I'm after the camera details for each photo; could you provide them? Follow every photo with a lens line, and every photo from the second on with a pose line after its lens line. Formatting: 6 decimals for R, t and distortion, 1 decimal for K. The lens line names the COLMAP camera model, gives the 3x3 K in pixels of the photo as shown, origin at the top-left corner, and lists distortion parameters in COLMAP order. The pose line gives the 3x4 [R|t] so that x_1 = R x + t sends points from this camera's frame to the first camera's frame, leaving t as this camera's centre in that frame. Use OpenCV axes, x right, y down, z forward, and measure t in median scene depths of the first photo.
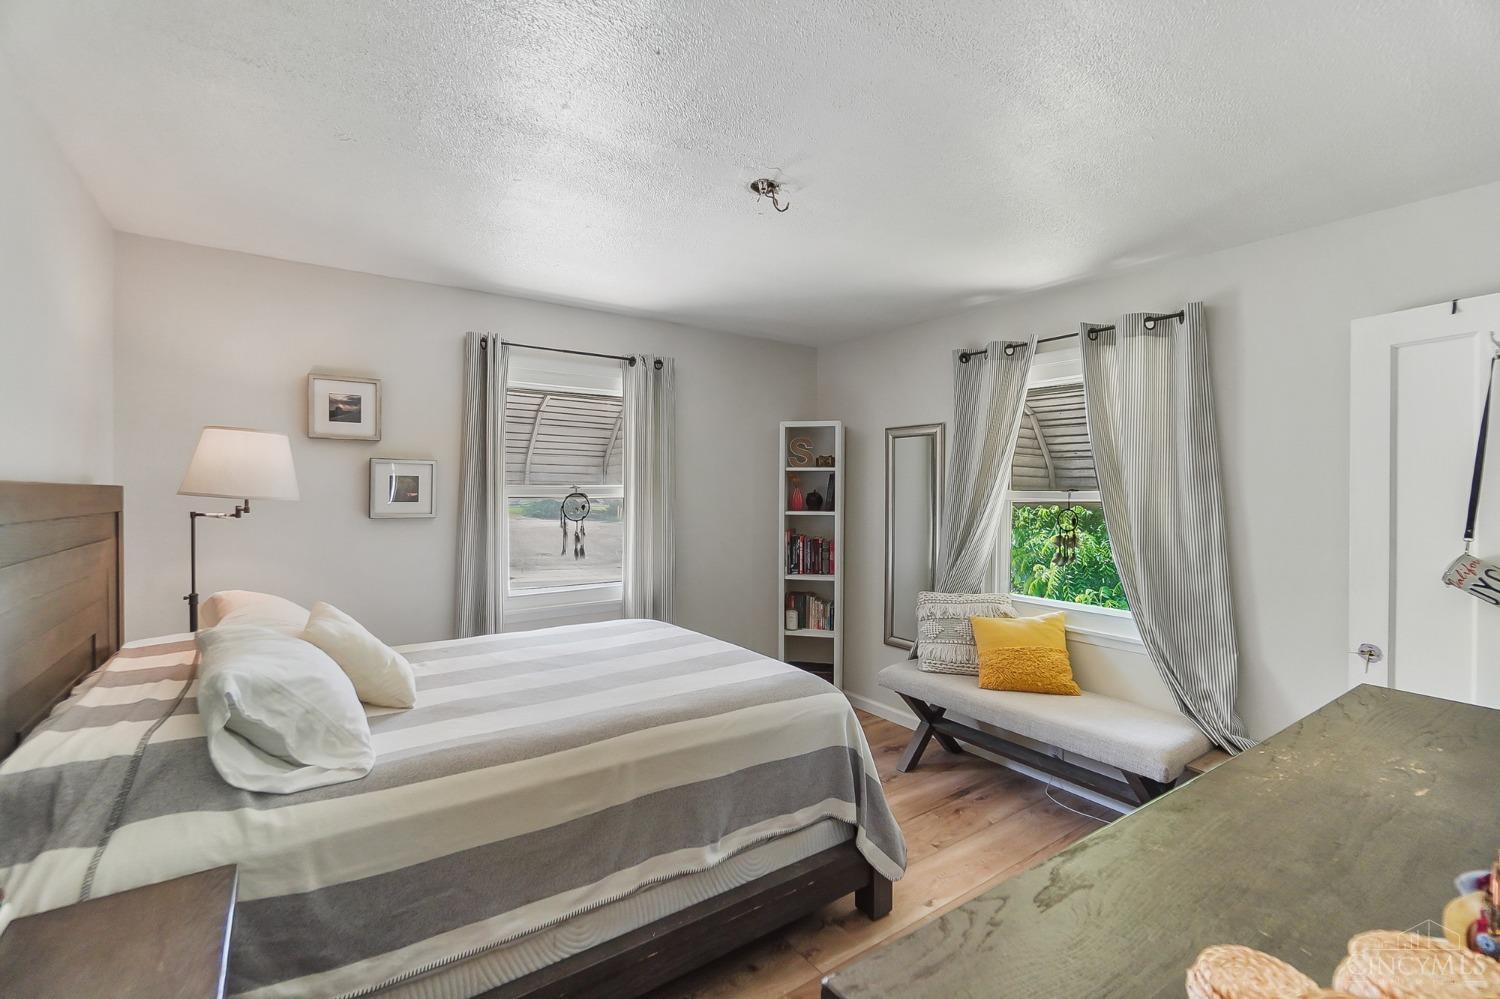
lens RADIAL K [[651.1, 0, 740.9], [0, 651.1, 498.4], [0, 0, 1]] dist [-0.002367, -0.001900]
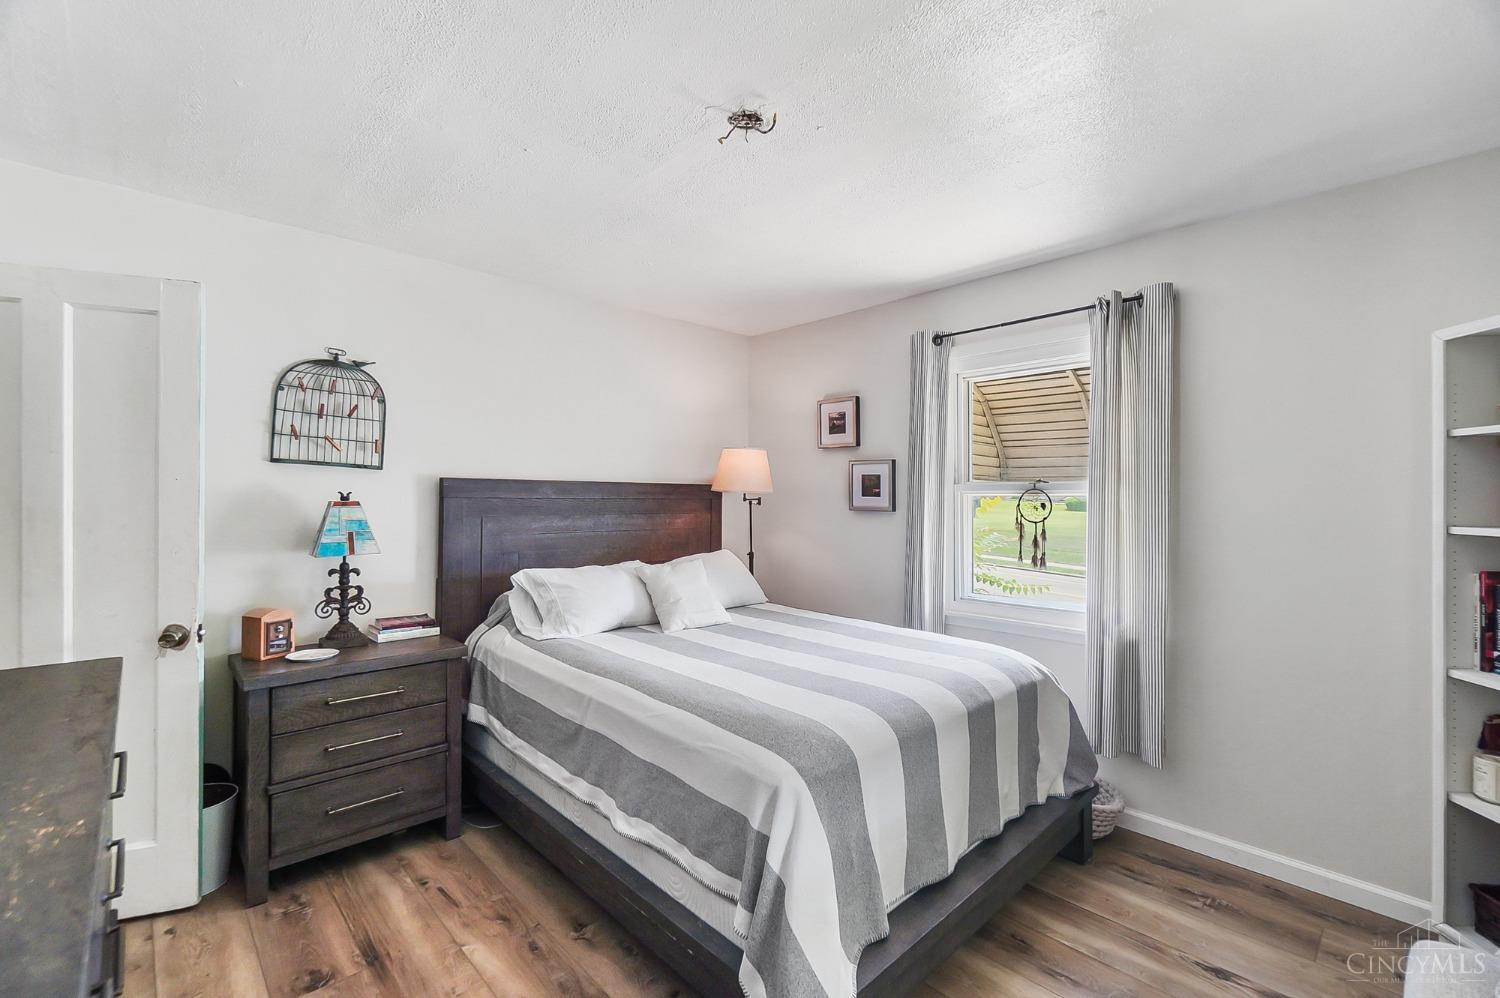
lens RADIAL K [[651.1, 0, 742.0], [0, 651.1, 491.9], [0, 0, 1]] dist [-0.002367, -0.001900]
pose [[0.140552, -0.006549, -0.990052, 0.628406], [-0.013920, 0.999866, -0.008590, 0.010754], [0.989975, 0.014989, 0.140442, 0.630361]]
